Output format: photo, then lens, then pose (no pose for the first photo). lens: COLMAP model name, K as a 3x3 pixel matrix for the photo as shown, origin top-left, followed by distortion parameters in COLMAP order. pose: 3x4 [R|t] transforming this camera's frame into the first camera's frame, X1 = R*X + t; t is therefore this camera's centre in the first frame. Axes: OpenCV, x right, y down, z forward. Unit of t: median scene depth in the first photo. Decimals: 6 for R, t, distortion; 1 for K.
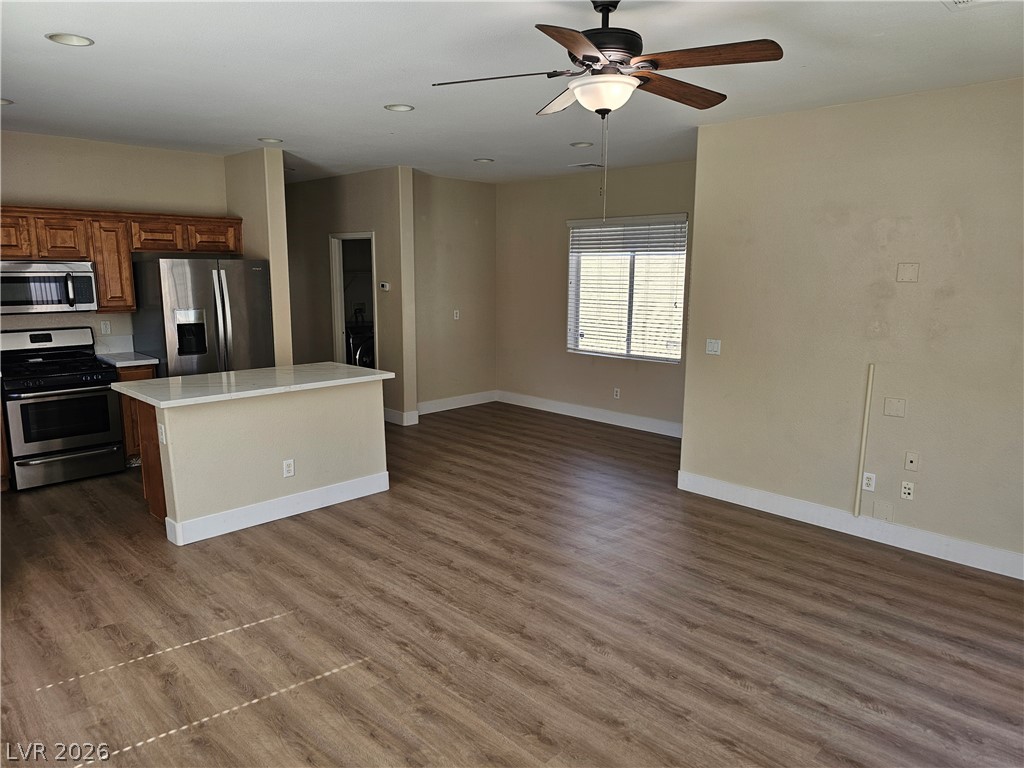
lens RADIAL K [[687.0, 0, 514.6], [0, 687.0, 389.8], [0, 0, 1]] dist [0.075126, -0.068267]
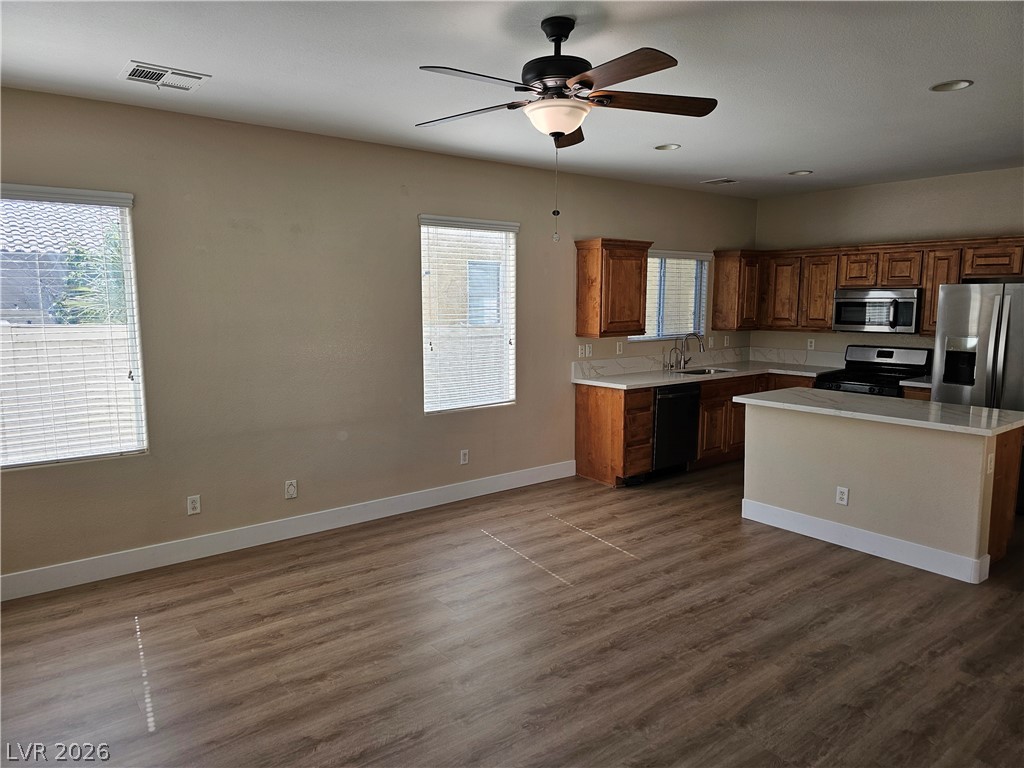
lens RADIAL K [[687.0, 0, 514.6], [0, 687.0, 389.8], [0, 0, 1]] dist [0.075126, -0.068267]
pose [[-0.117973, 0.129668, -0.984514, 0.594284], [-0.175924, 0.973026, 0.149236, -0.085741], [0.977309, 0.190805, -0.091979, 0.540013]]
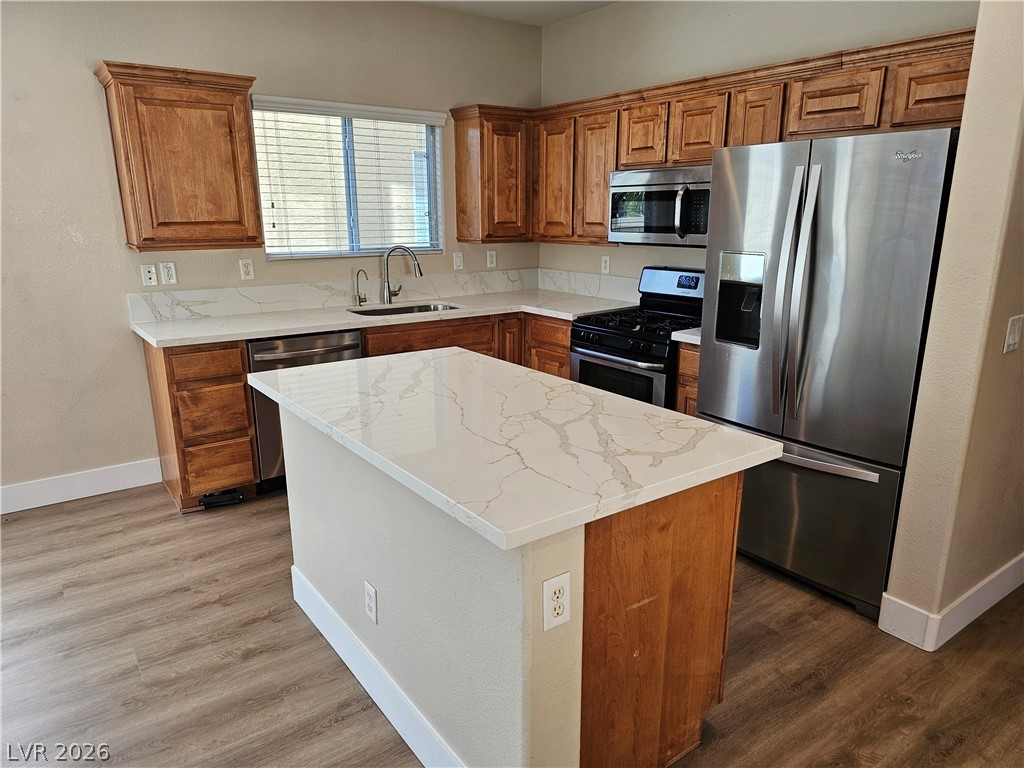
lens RADIAL K [[689.6, 0, 512.0], [0, 689.6, 390.9], [0, 0, 1]] dist [0.067049, -0.061057]
pose [[-0.158482, 0.247582, -0.955817, 0.052172], [-0.173816, 0.945938, 0.273843, -0.138775], [0.971942, 0.209536, -0.106880, 0.978557]]
